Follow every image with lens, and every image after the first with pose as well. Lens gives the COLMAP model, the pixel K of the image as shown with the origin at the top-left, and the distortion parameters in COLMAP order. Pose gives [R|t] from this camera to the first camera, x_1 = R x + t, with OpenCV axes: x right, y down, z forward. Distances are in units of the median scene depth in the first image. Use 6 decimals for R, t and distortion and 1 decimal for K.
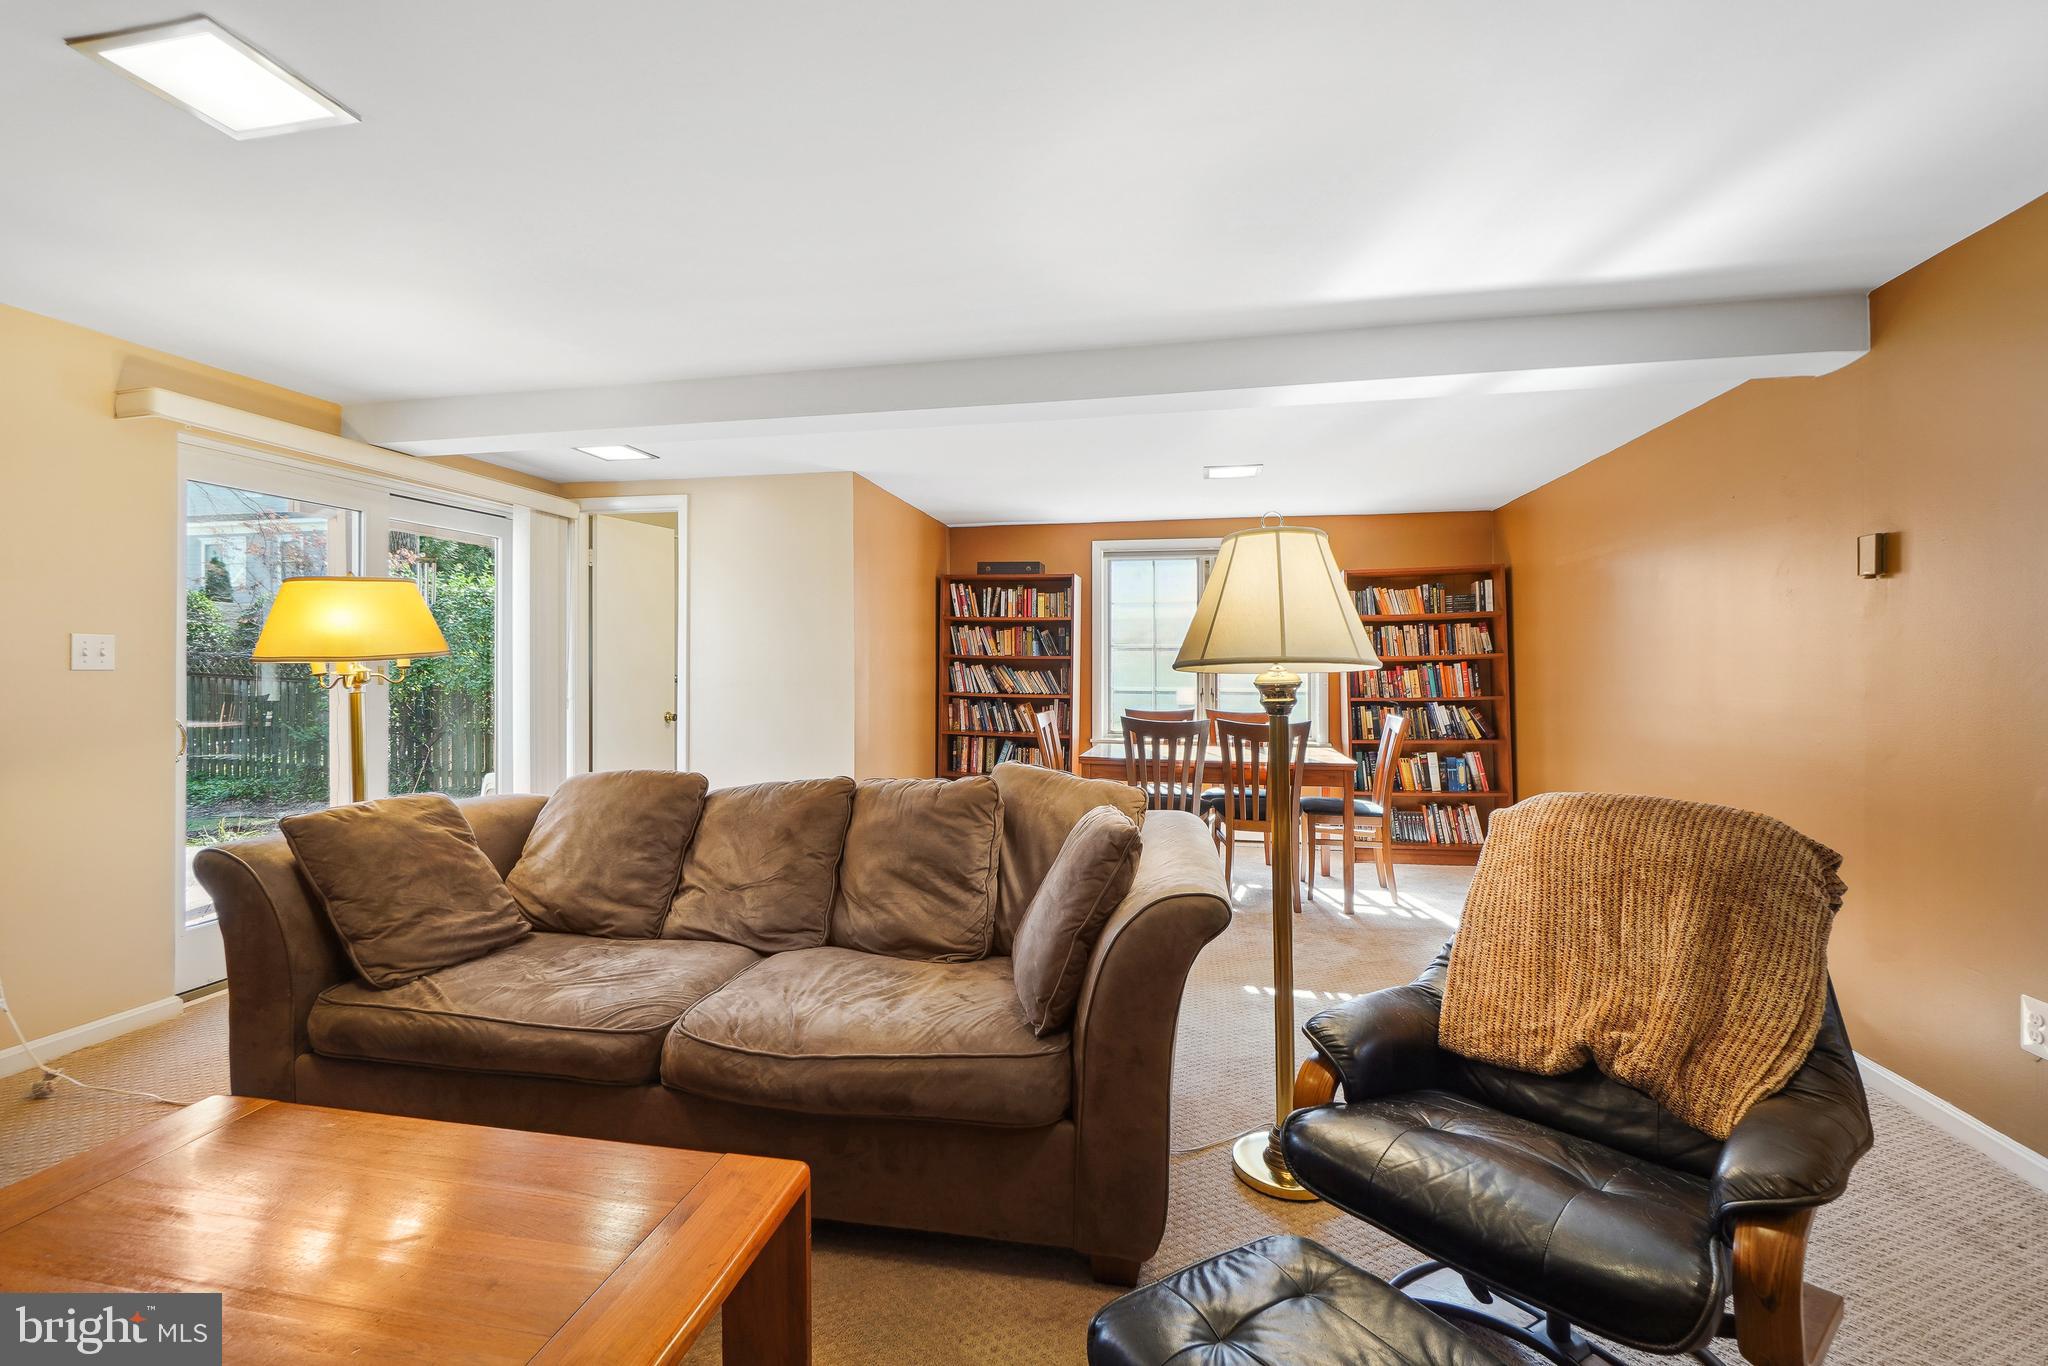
lens RADIAL K [[915.2, 0, 984.6], [0, 915.2, 668.7], [0, 0, 1]] dist [-0.002861, 0.000665]
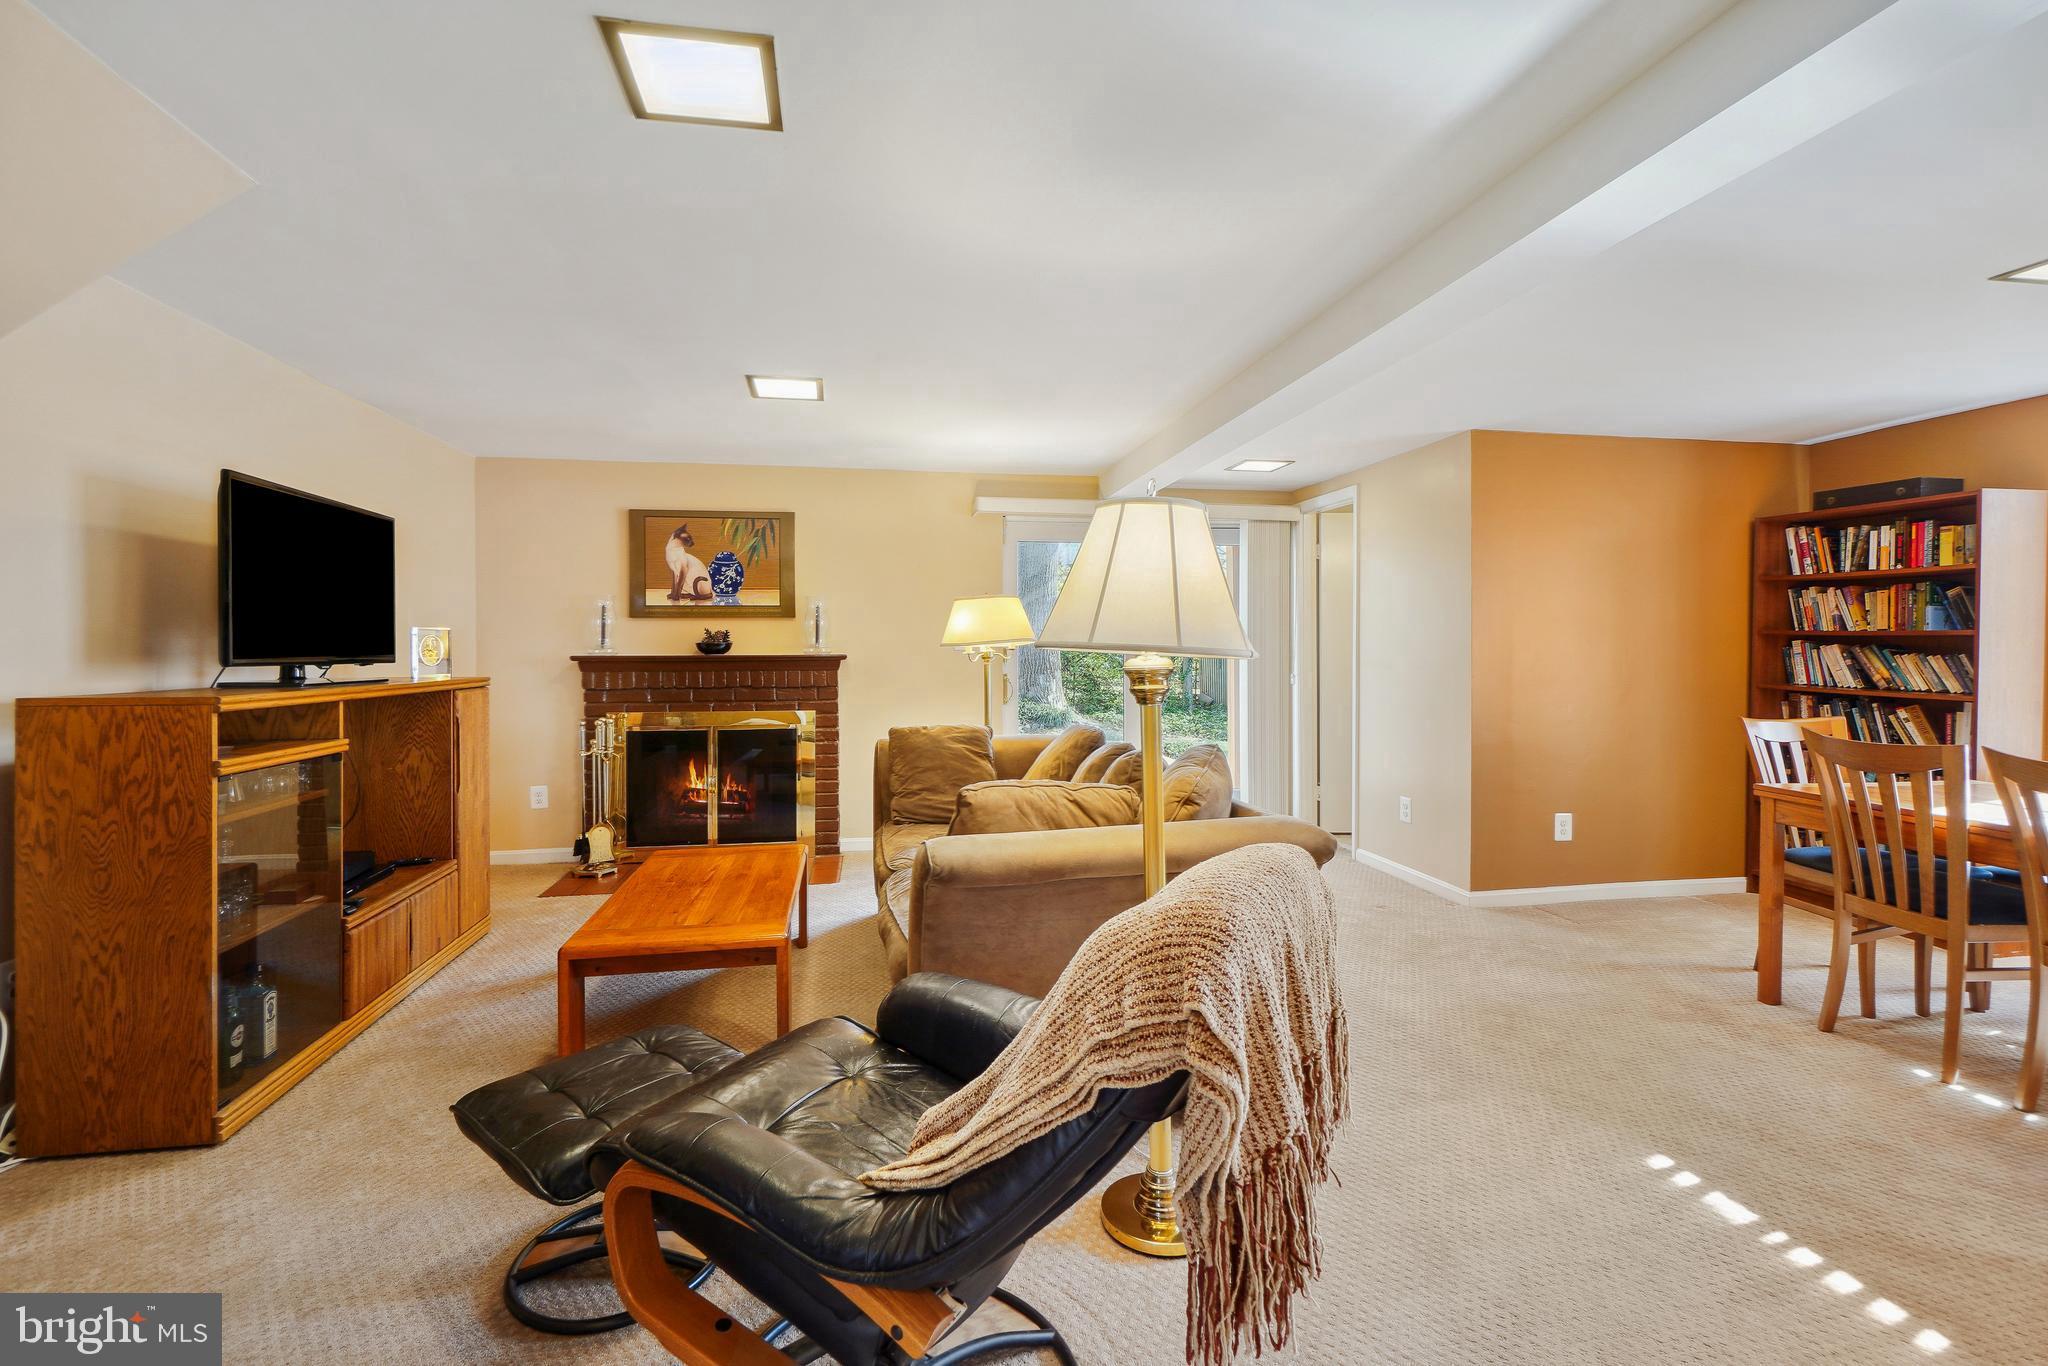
lens RADIAL K [[915.2, 0, 1003.2], [0, 915.2, 628.1], [0, 0, 1]] dist [-0.002861, 0.000665]
pose [[0.366121, -0.019325, -0.930366, 0.394346], [0.000037, 0.999785, -0.020753, -0.002376], [0.930567, 0.007563, 0.366043, 0.194622]]
